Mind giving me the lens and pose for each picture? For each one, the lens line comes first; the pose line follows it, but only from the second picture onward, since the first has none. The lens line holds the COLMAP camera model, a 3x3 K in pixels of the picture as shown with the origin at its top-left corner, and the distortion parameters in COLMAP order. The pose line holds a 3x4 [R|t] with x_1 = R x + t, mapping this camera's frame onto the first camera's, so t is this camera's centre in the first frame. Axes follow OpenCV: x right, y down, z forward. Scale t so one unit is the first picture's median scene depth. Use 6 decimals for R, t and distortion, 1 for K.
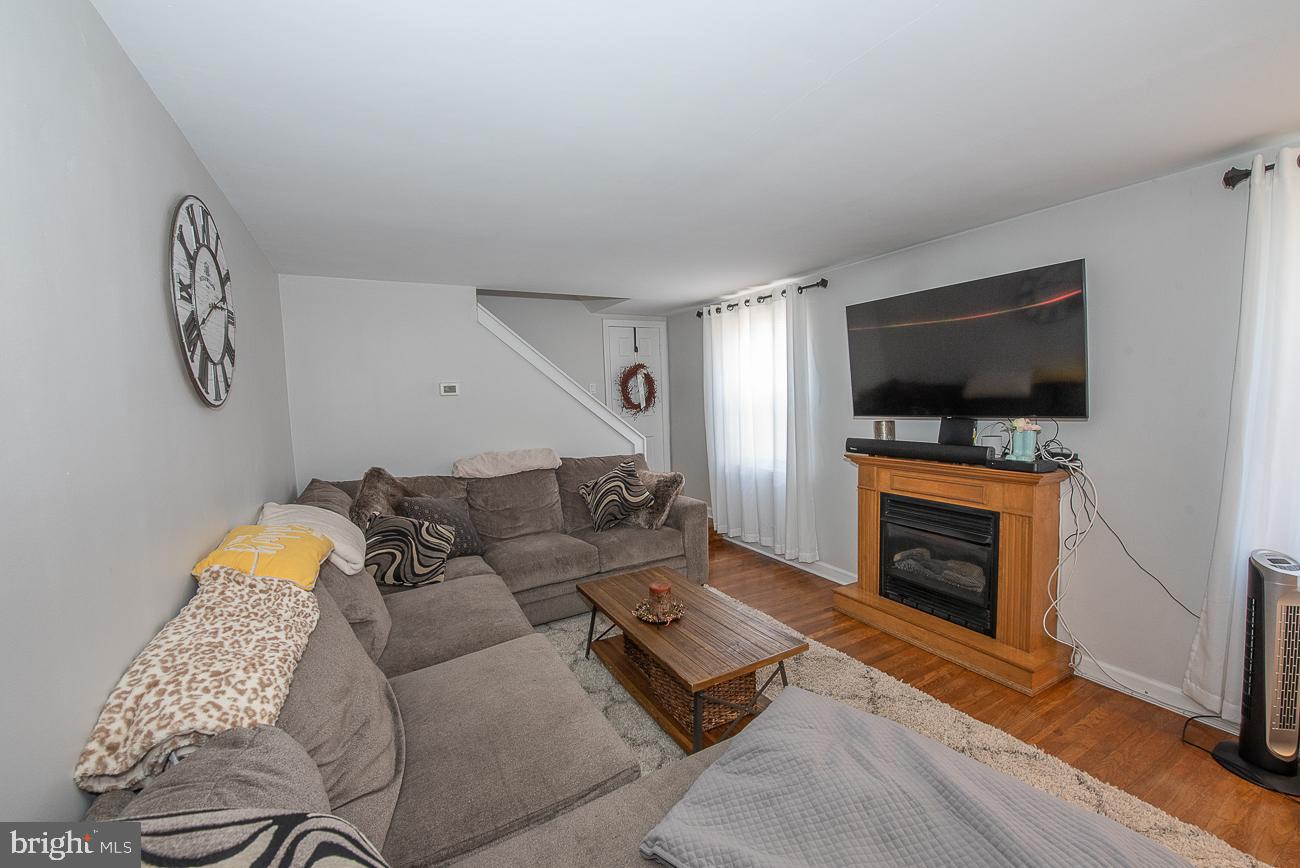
lens RADIAL K [[517.6, 0, 650.0], [0, 517.6, 434.0], [0, 0, 1]] dist [-0.013176, -0.003091]
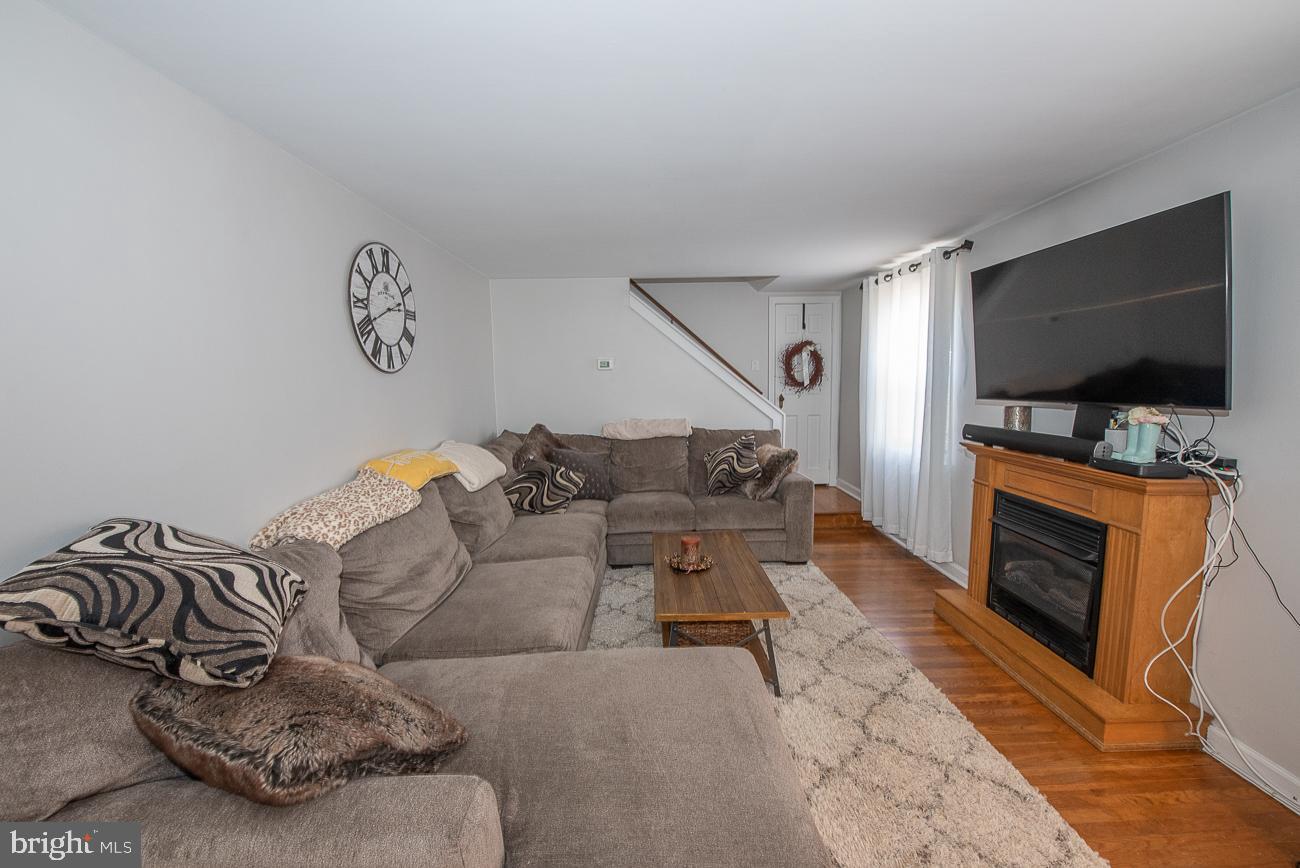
lens RADIAL K [[517.6, 0, 650.0], [0, 517.6, 434.0], [0, 0, 1]] dist [-0.013176, -0.003091]
pose [[0.879671, 0.071082, -0.470241, 0.354902], [-0.050881, 0.997159, 0.055548, 0.004099], [0.472854, -0.024937, 0.880788, -0.024770]]
